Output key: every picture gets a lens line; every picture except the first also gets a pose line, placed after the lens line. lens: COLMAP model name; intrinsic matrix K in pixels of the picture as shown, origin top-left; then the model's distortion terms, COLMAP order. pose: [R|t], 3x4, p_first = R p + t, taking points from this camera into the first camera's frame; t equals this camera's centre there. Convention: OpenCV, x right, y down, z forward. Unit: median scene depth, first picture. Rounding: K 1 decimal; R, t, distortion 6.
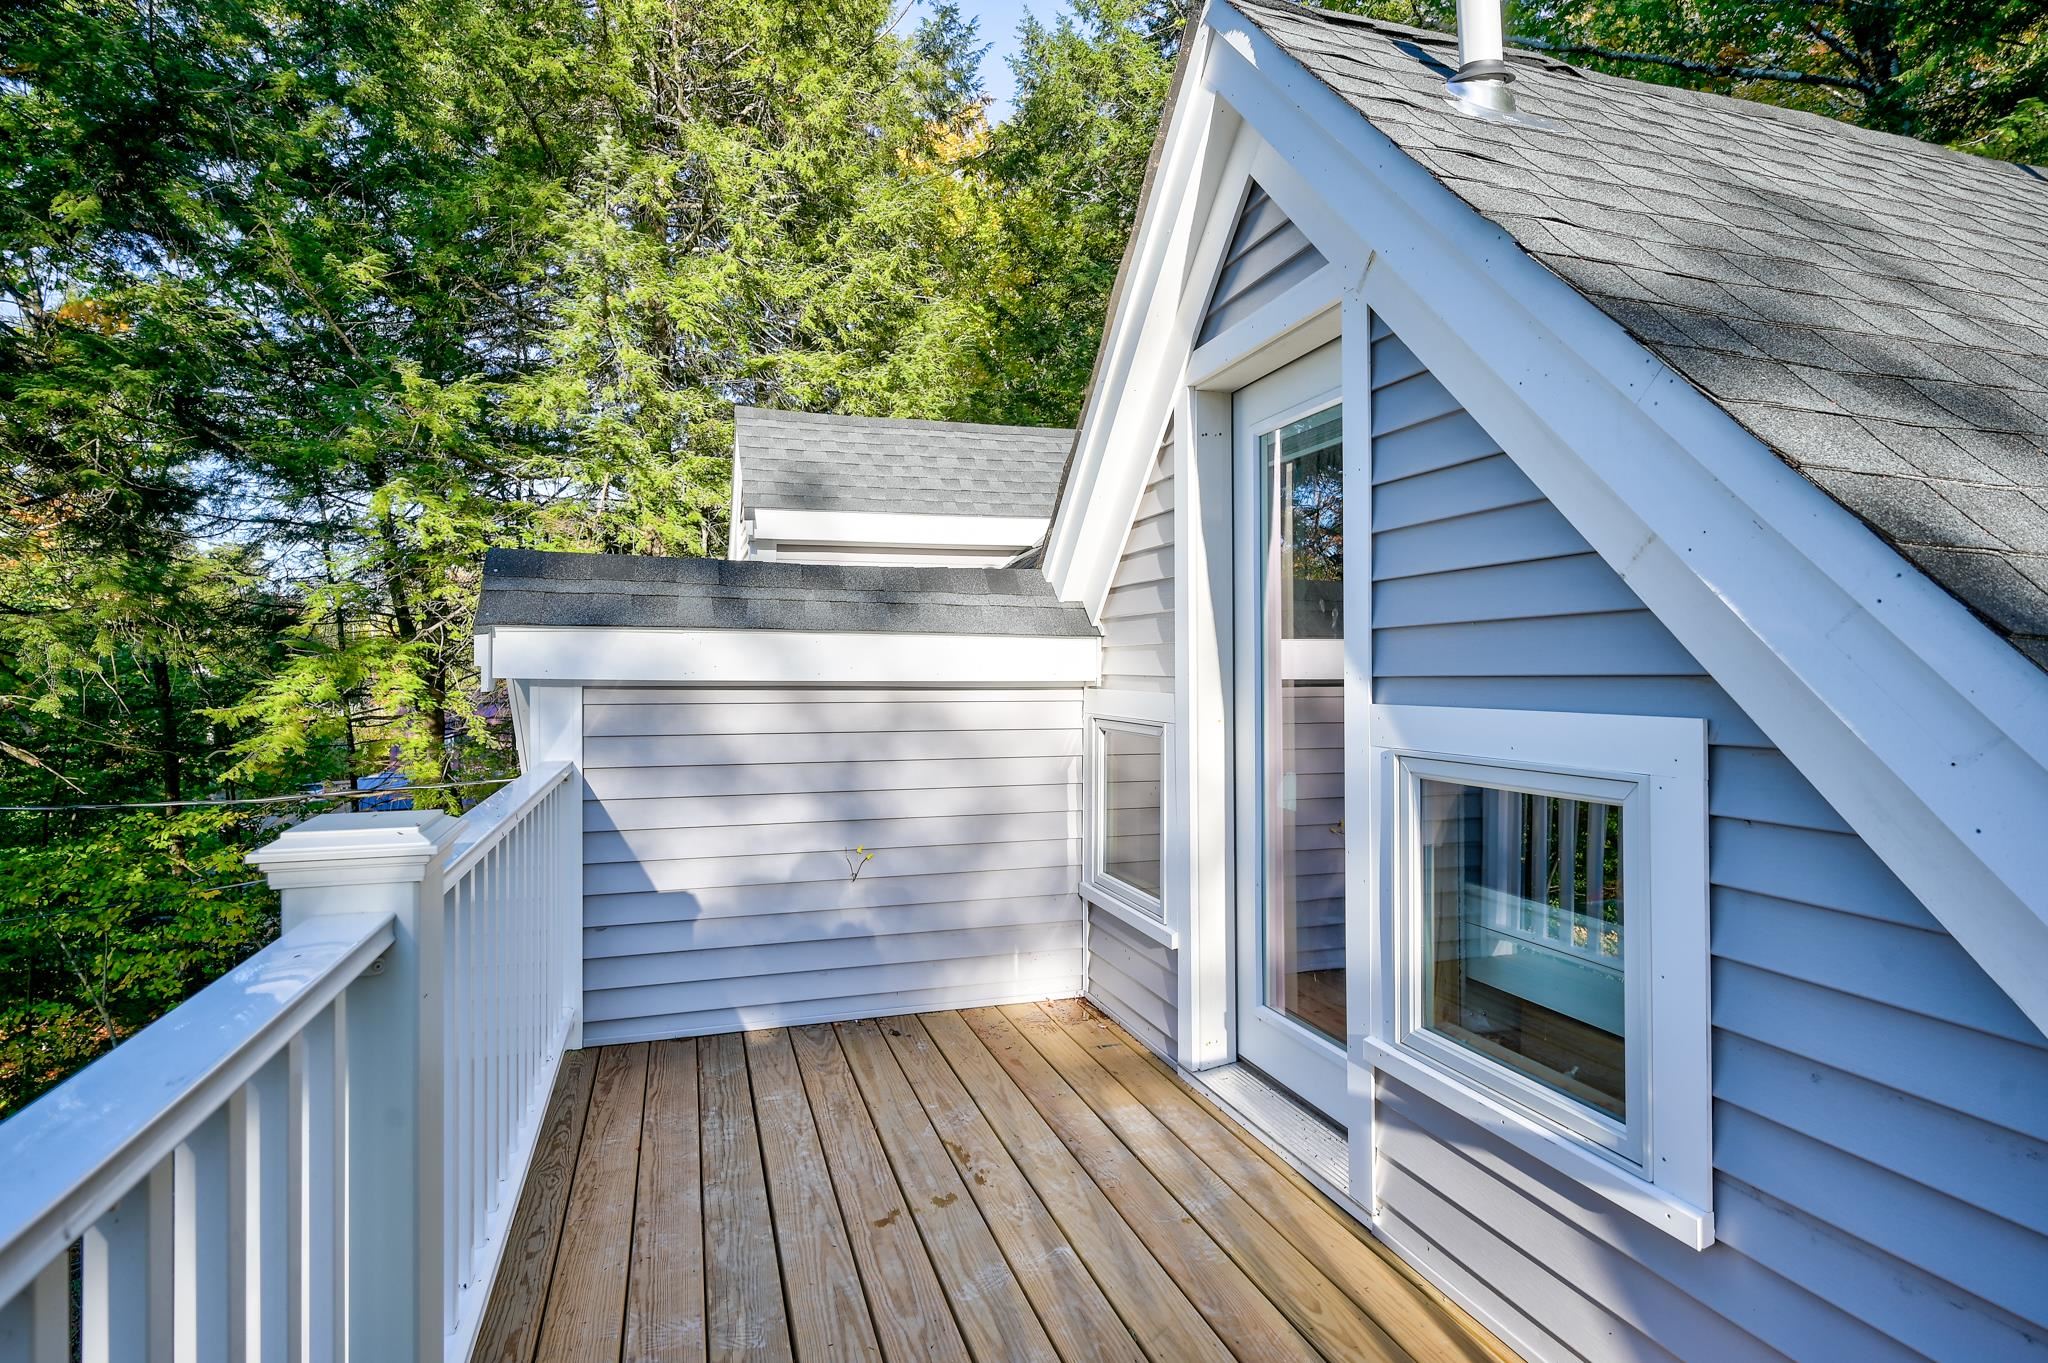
lens RADIAL K [[1059.6, 0, 1023.6], [0, 1059.6, 669.1], [0, 0, 1]] dist [-0.000874, -0.000205]
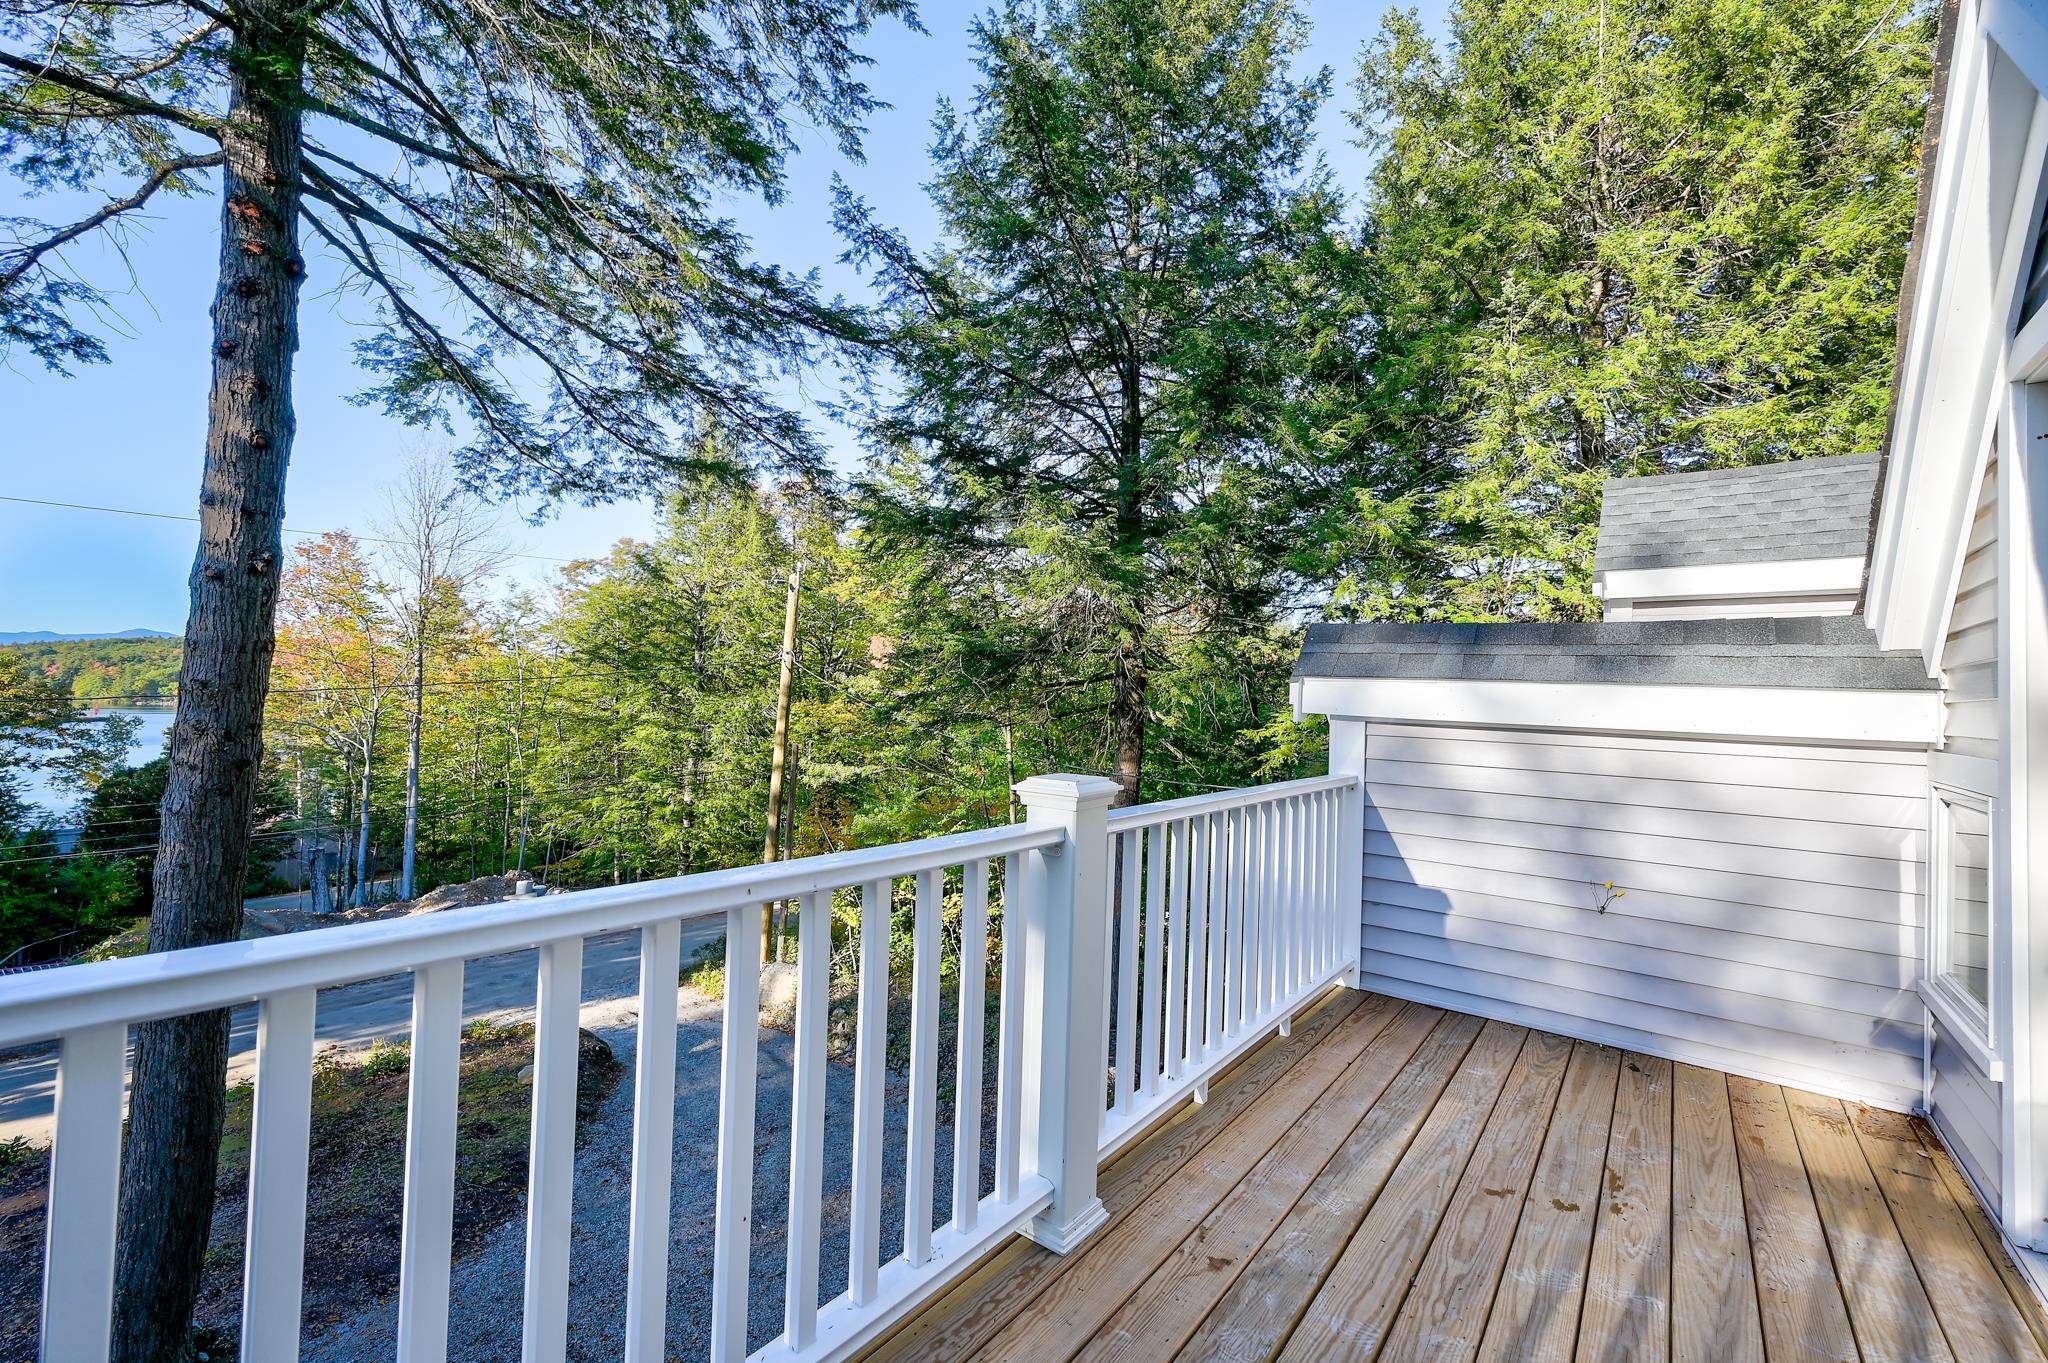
lens RADIAL K [[841.3, 0, 1031.8], [0, 841.3, 673.0], [0, 0, 1]] dist [0.000219, 0.000062]
pose [[0.575324, -0.003629, -0.817918, 0.203600], [-0.034765, 0.998978, -0.028886, 0.000136], [0.817187, 0.045054, 0.574610, 0.022058]]
